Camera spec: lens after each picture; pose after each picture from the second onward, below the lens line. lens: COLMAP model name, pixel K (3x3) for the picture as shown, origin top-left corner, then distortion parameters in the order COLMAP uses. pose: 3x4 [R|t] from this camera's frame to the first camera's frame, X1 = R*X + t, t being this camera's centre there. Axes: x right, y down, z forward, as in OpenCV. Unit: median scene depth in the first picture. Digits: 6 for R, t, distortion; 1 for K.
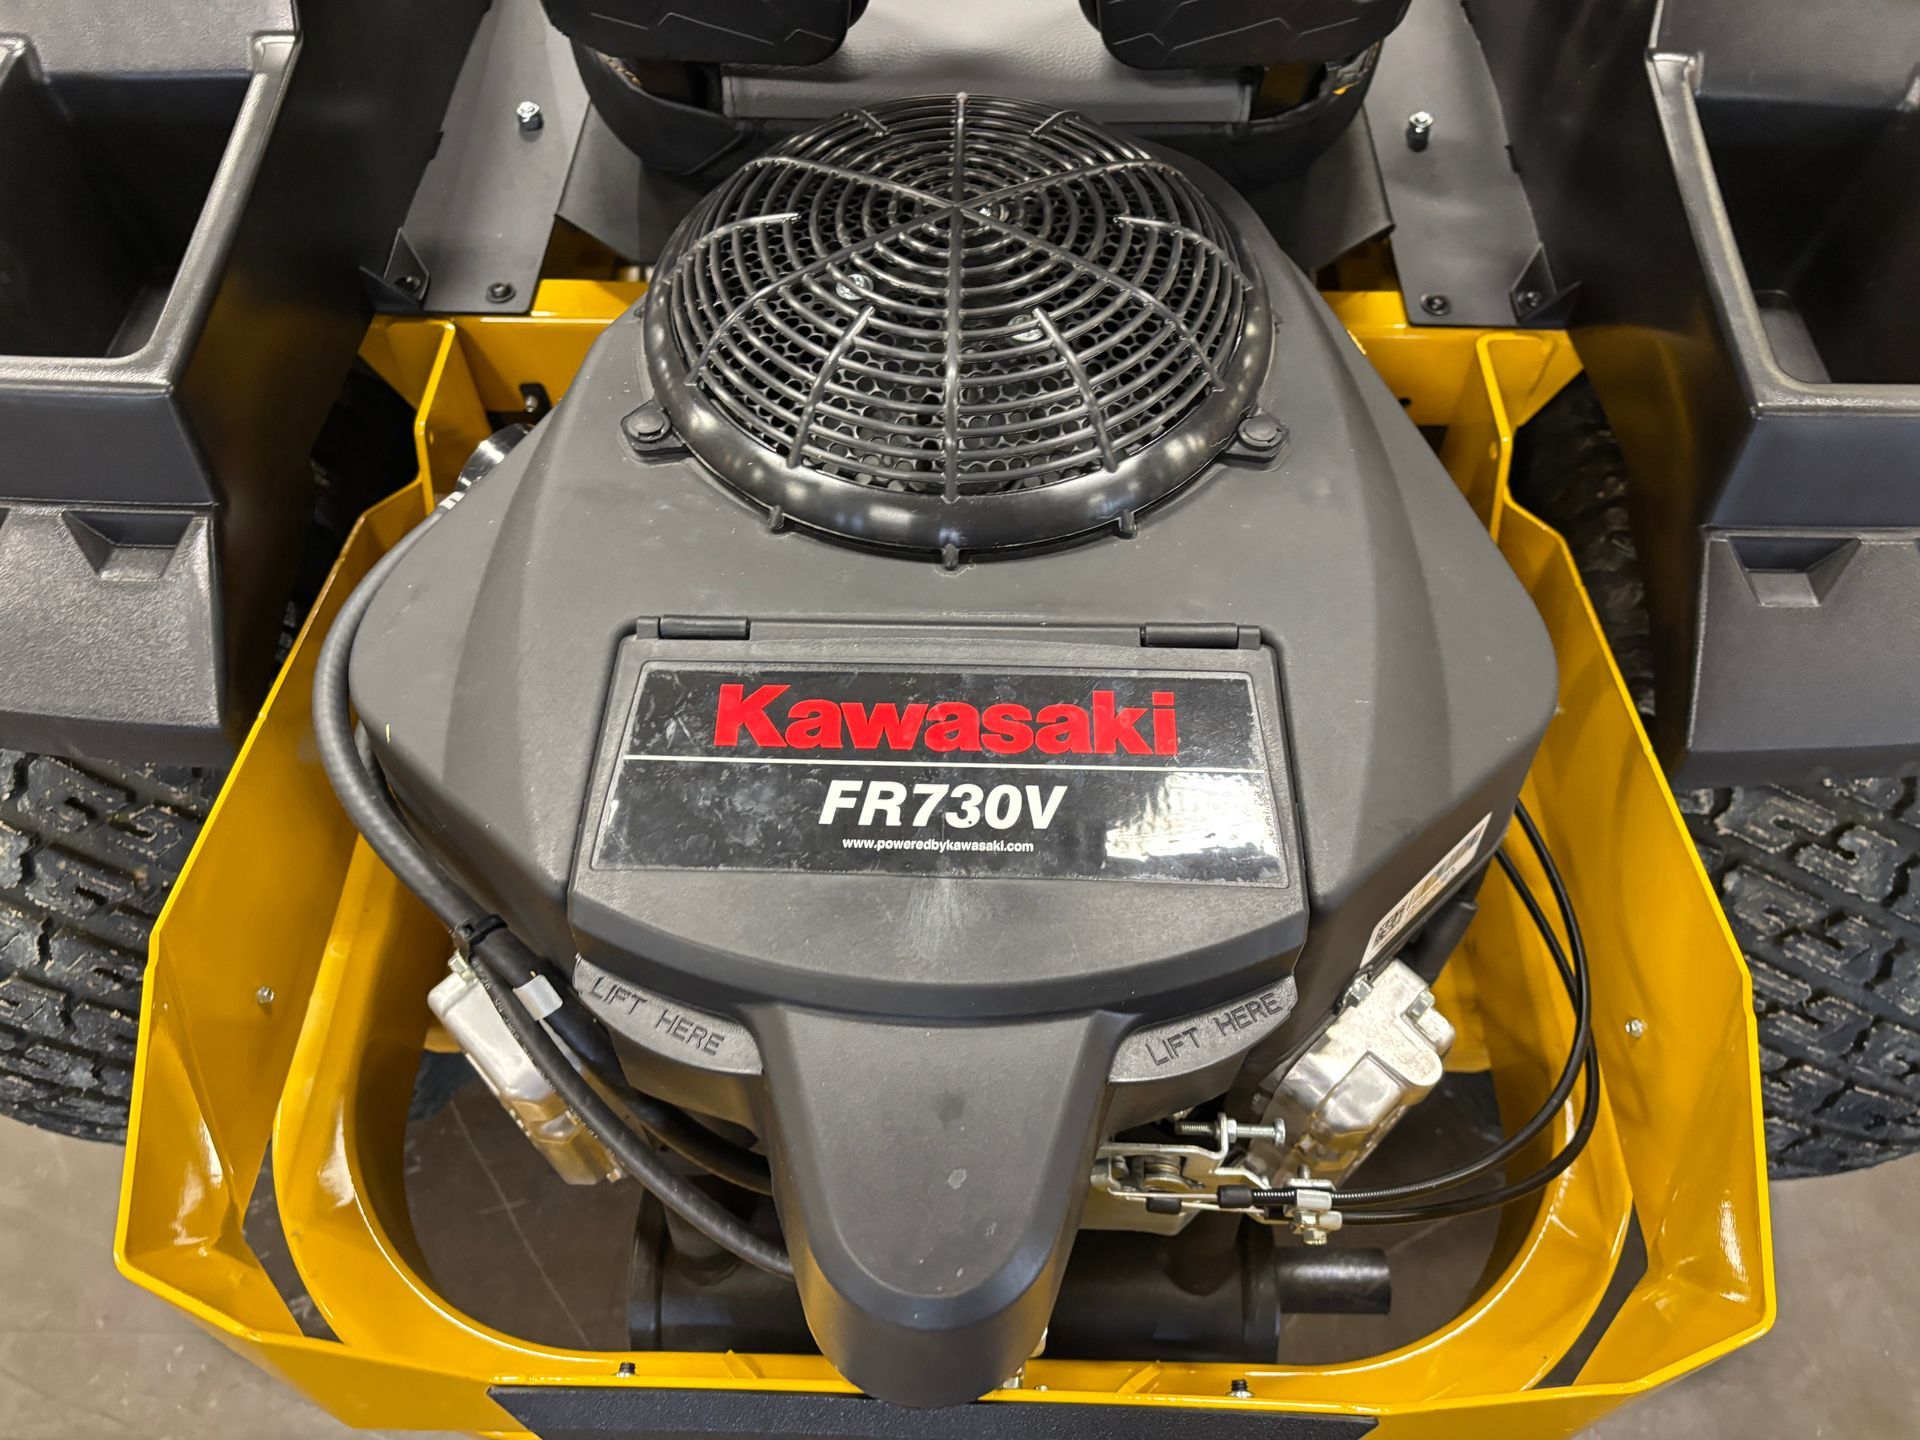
lens RADIAL K [[1435.7, 0, 961.0], [0, 1435.7, 739.7], [0, 0, 1]] dist [0.080186, -0.101050]
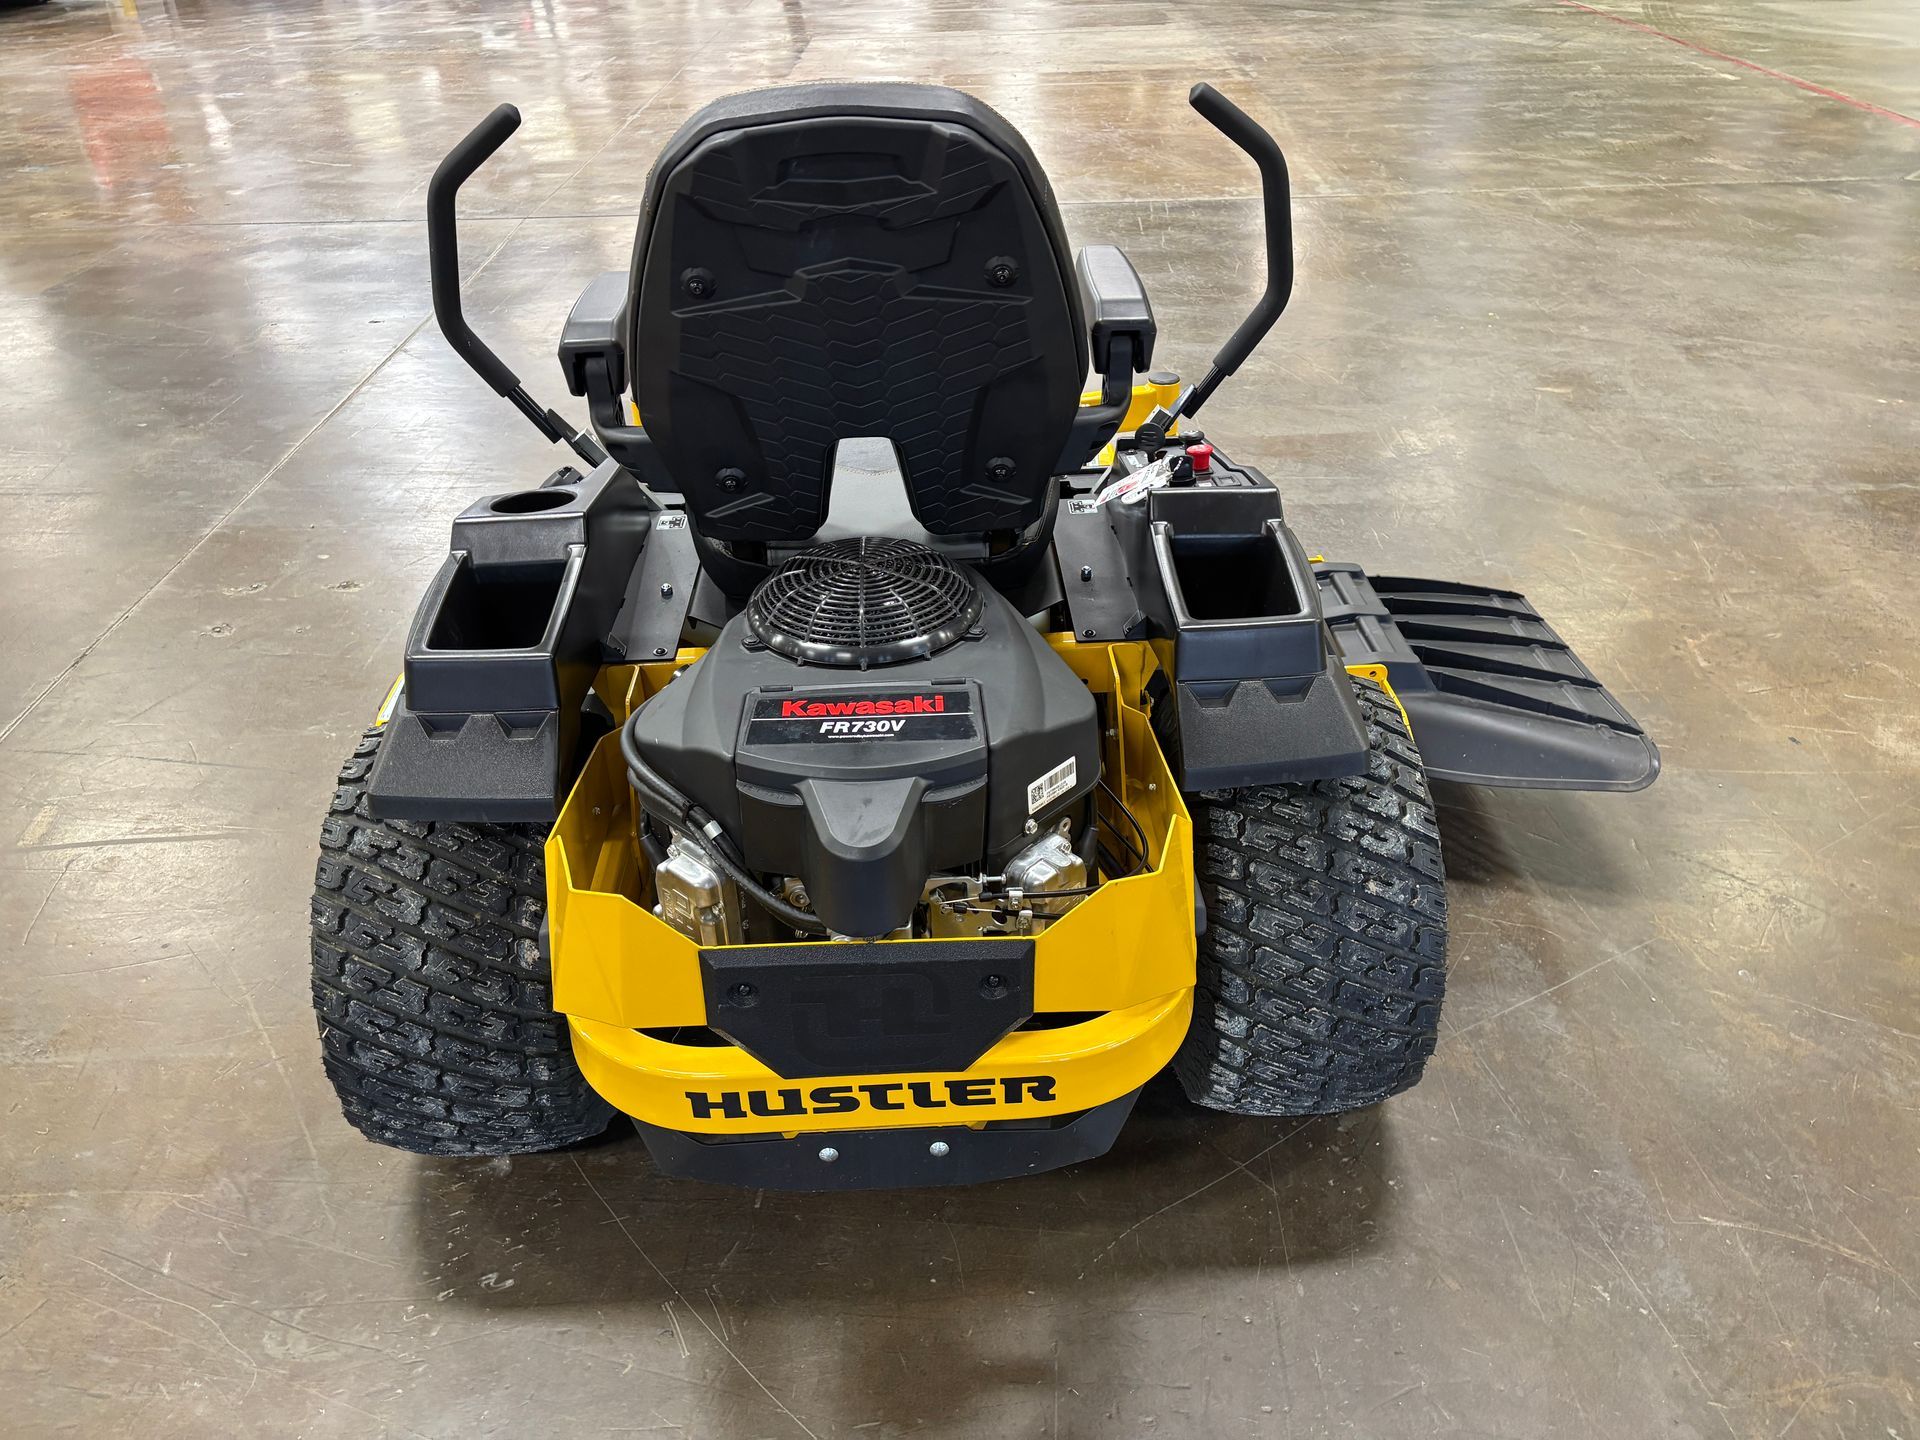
lens RADIAL K [[1435.7, 0, 961.0], [0, 1435.7, 739.7], [0, 0, 1]] dist [0.080186, -0.101050]
pose [[0.997831, -0.055076, 0.036065, 0.061829], [0.064771, 0.919361, -0.388047, 0.932897], [-0.011785, 0.389541, 0.920934, -1.286655]]
